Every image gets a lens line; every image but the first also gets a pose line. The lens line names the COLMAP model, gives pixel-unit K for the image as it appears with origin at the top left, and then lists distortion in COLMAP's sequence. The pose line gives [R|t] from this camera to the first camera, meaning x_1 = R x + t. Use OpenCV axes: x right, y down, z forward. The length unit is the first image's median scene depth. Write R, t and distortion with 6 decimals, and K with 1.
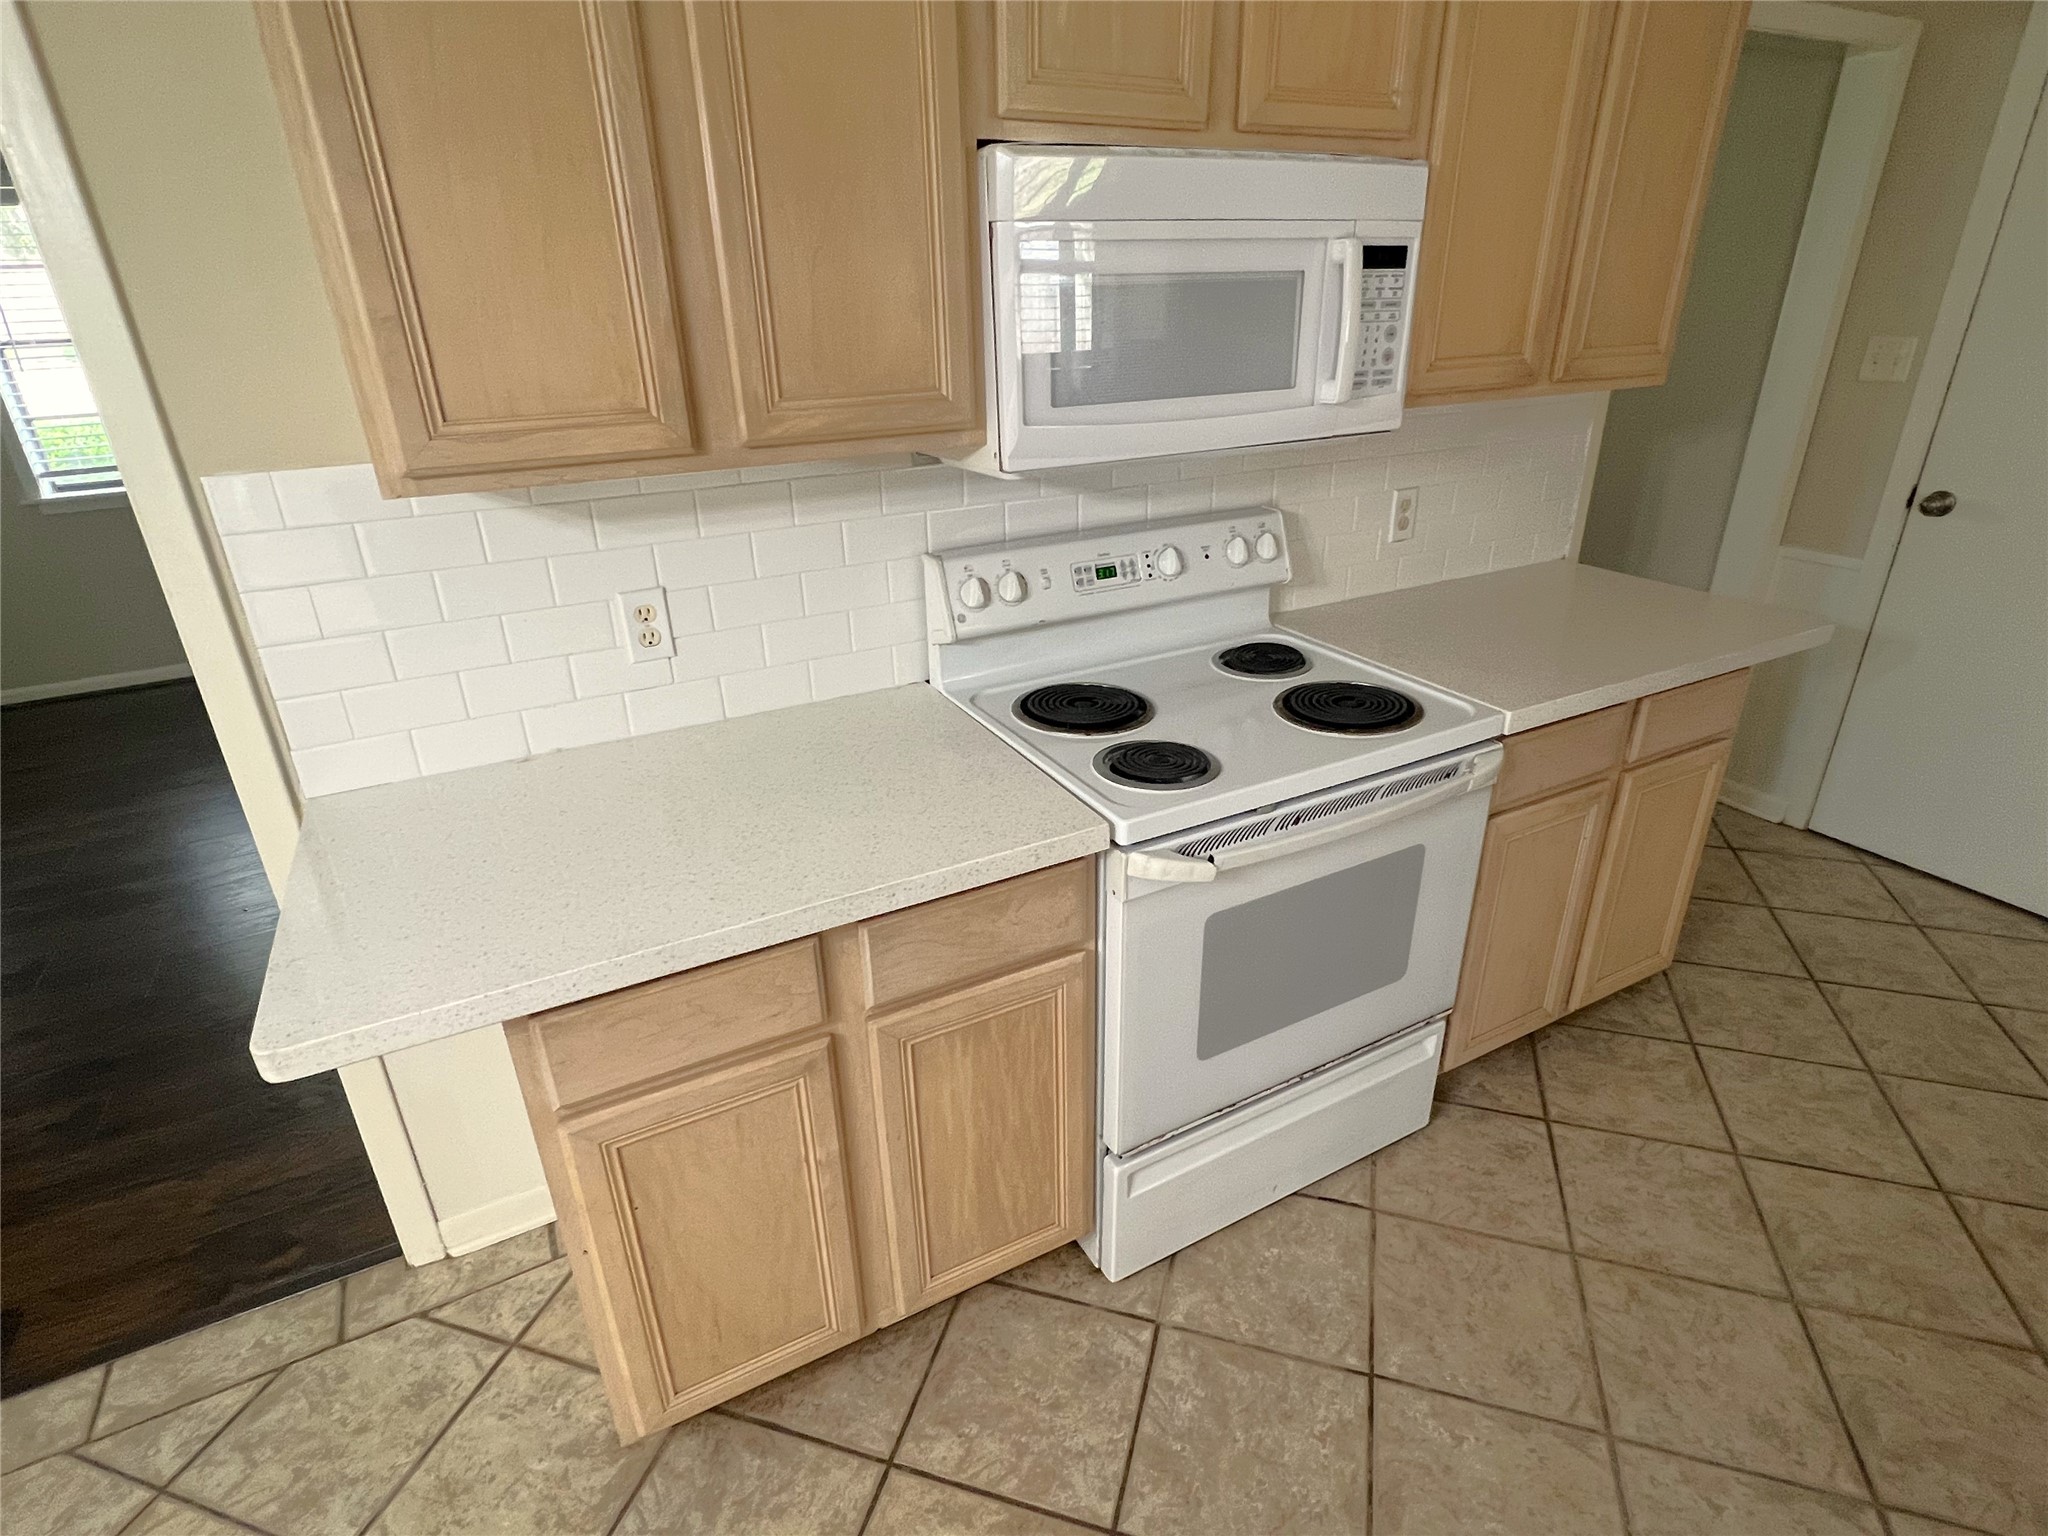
lens RADIAL K [[1055.8, 0, 1020.4], [0, 1055.8, 761.6], [0, 0, 1]] dist [-0.002862, 0.000649]
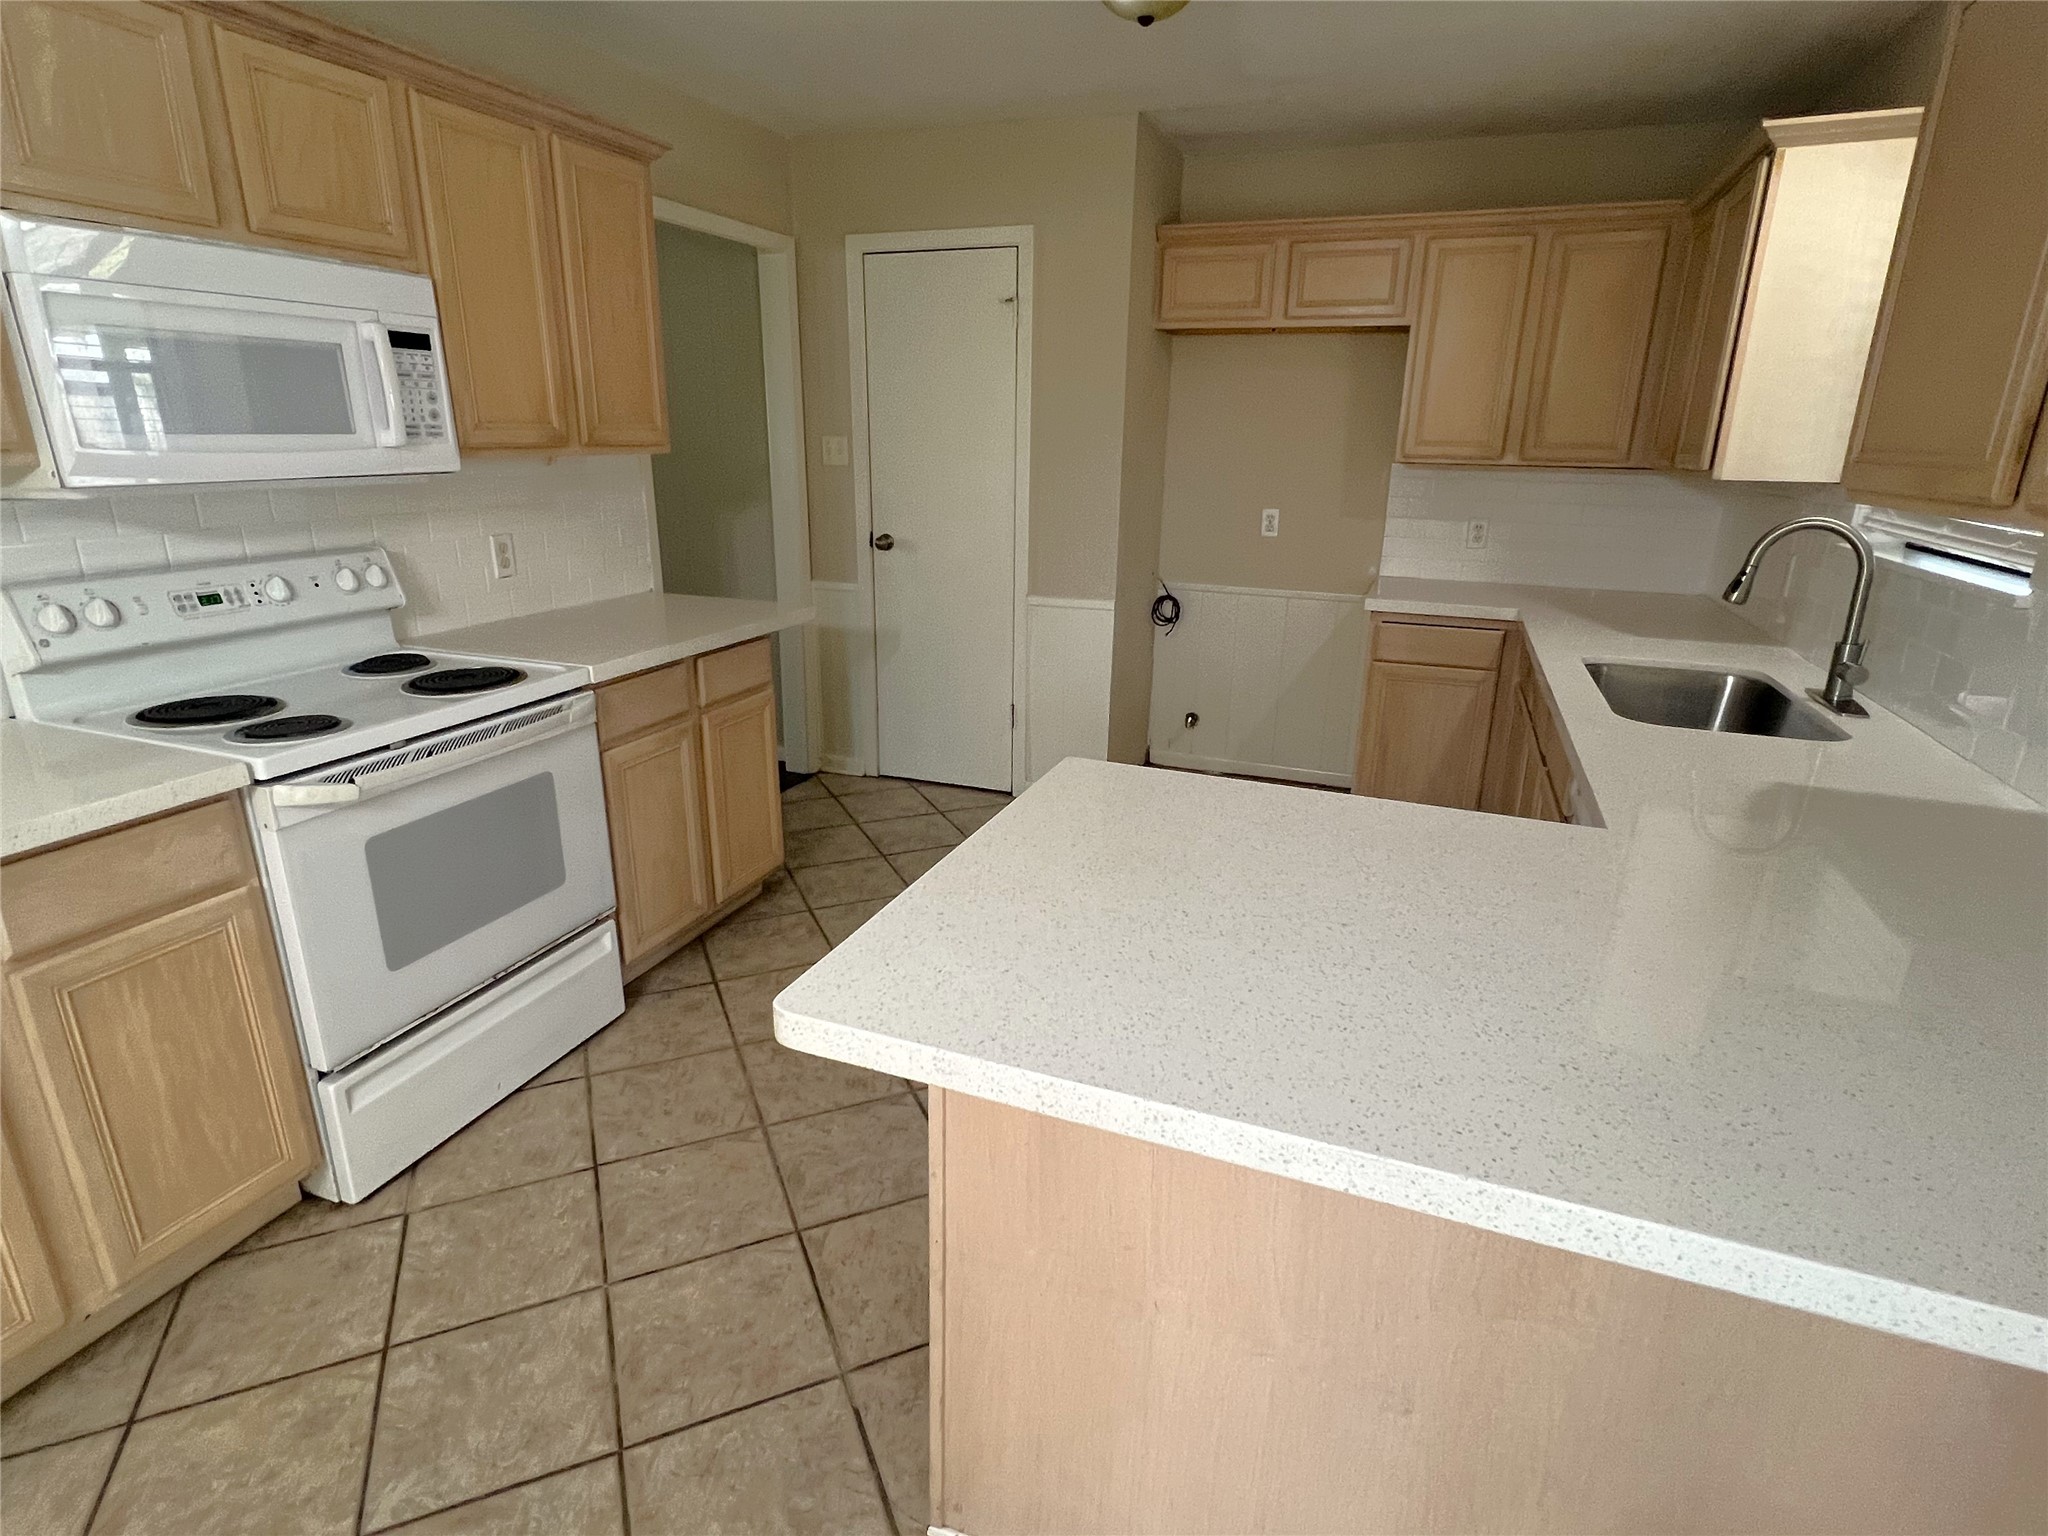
lens RADIAL K [[1054.9, 0, 1021.1], [0, 1054.9, 766.6], [0, 0, 1]] dist [-0.002301, 0.000365]
pose [[0.753514, -0.171194, 0.634751, -0.010280], [0.244304, 0.969277, -0.028597, 0.248500], [-0.610354, 0.176620, 0.772187, -0.372301]]
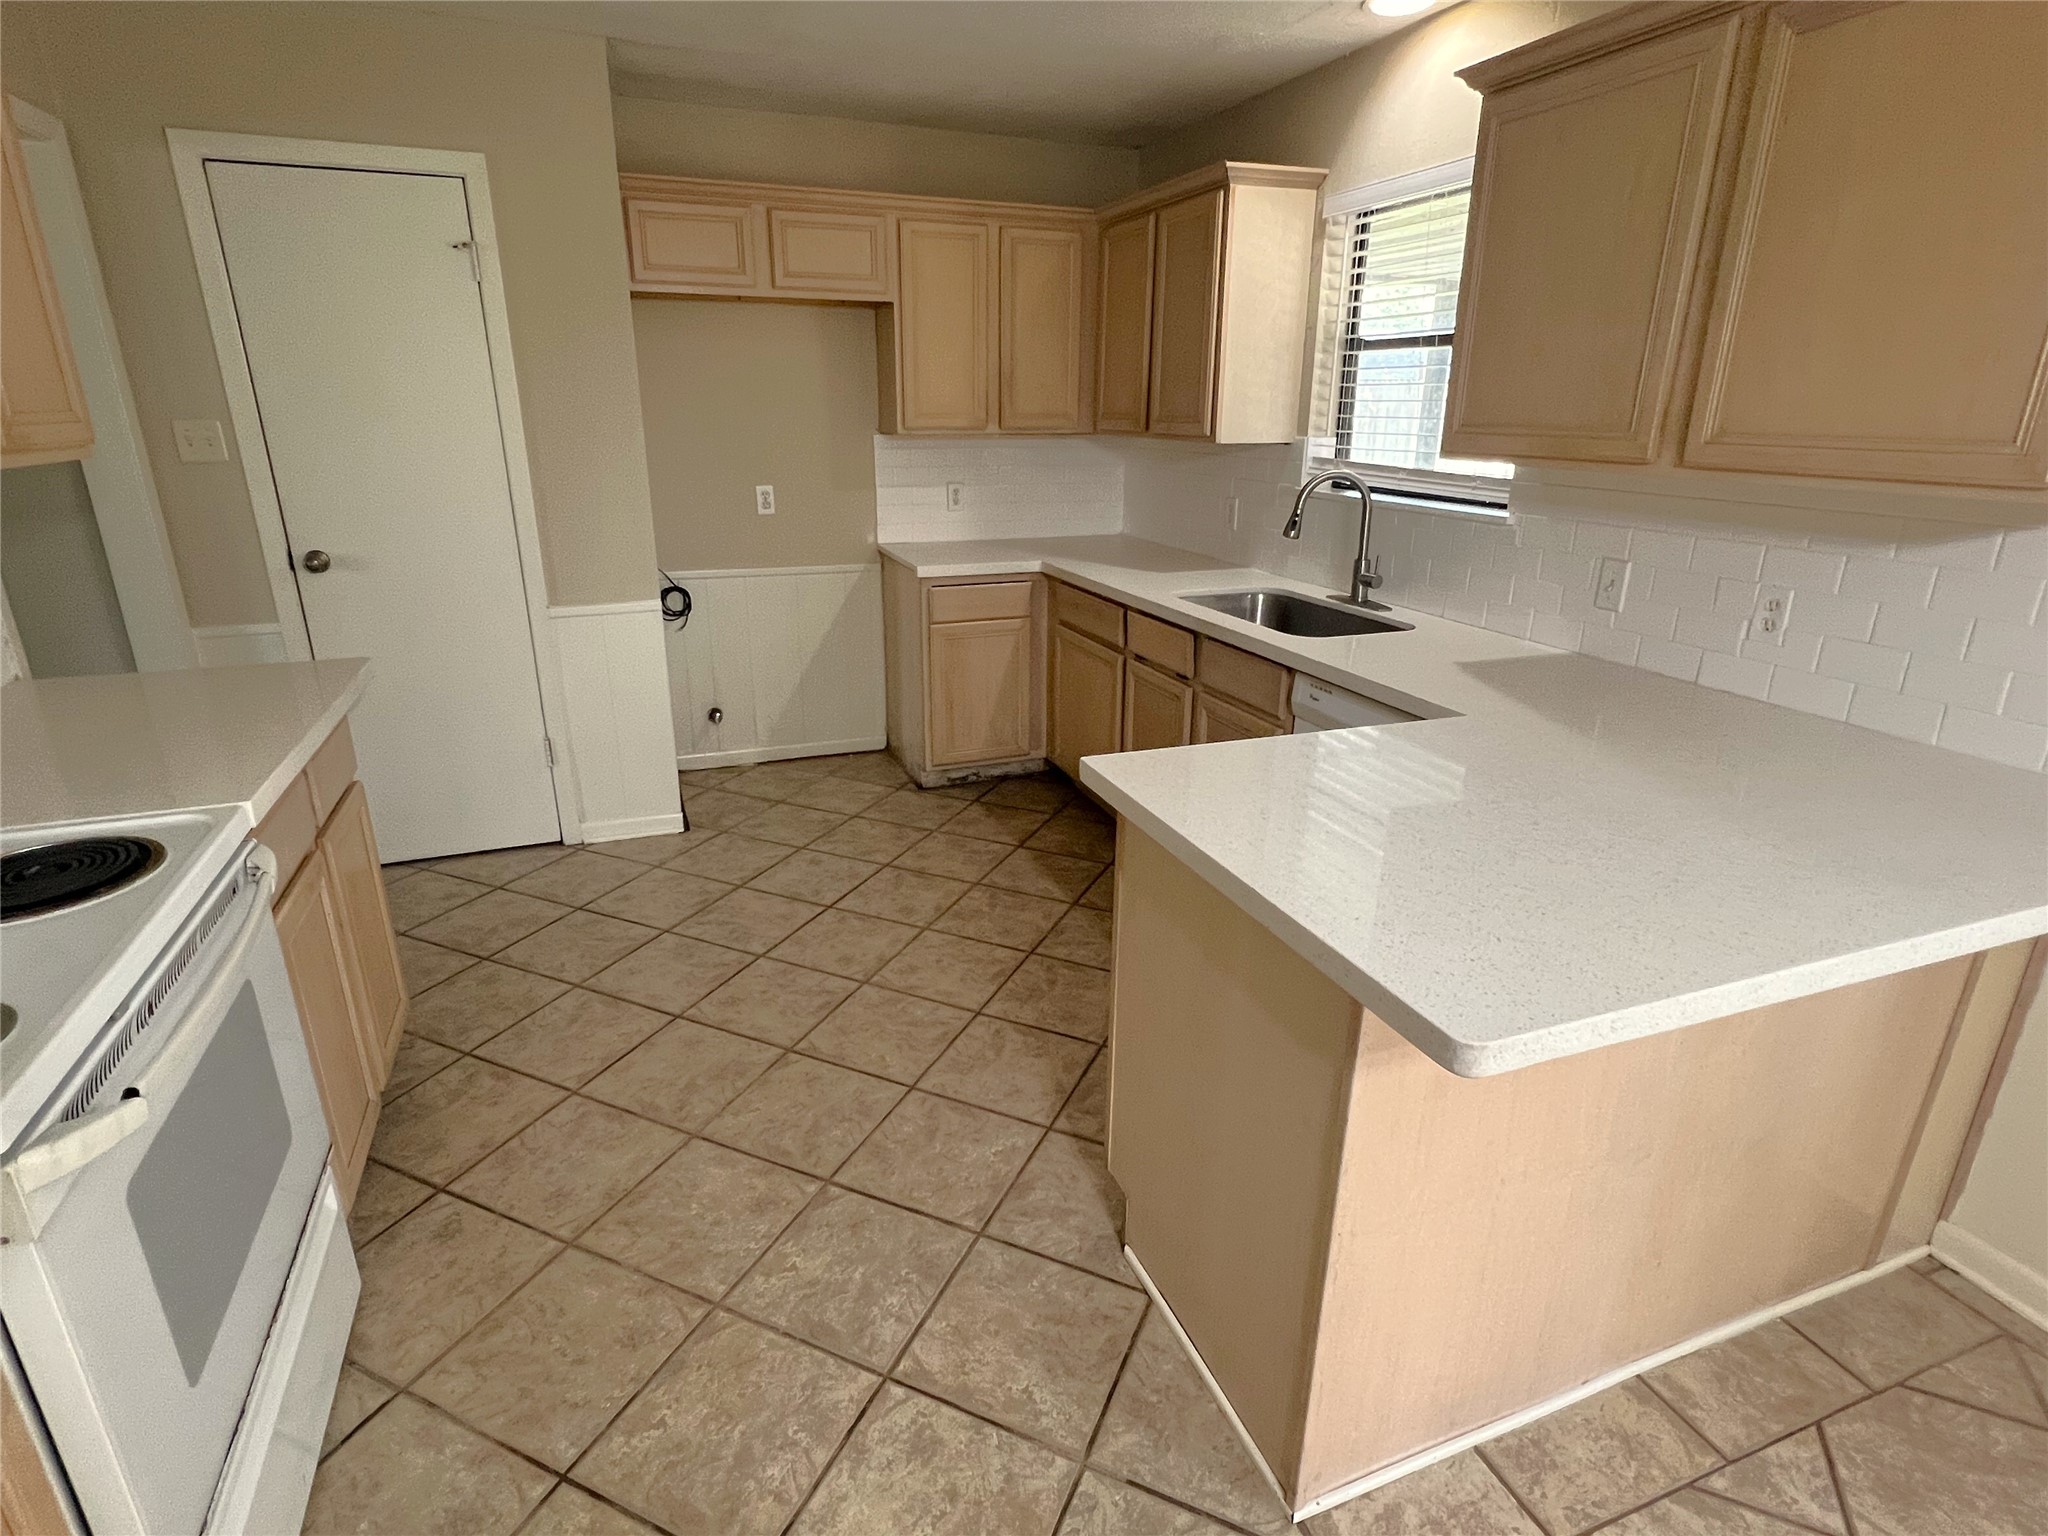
lens RADIAL K [[1054.9, 0, 1021.1], [0, 1054.9, 766.6], [0, 0, 1]] dist [-0.002301, 0.000365]
pose [[0.120298, -0.306663, 0.944186, -0.271271], [0.400217, 0.885360, 0.236566, -0.021338], [-0.908490, 0.349421, 0.229239, 0.194125]]
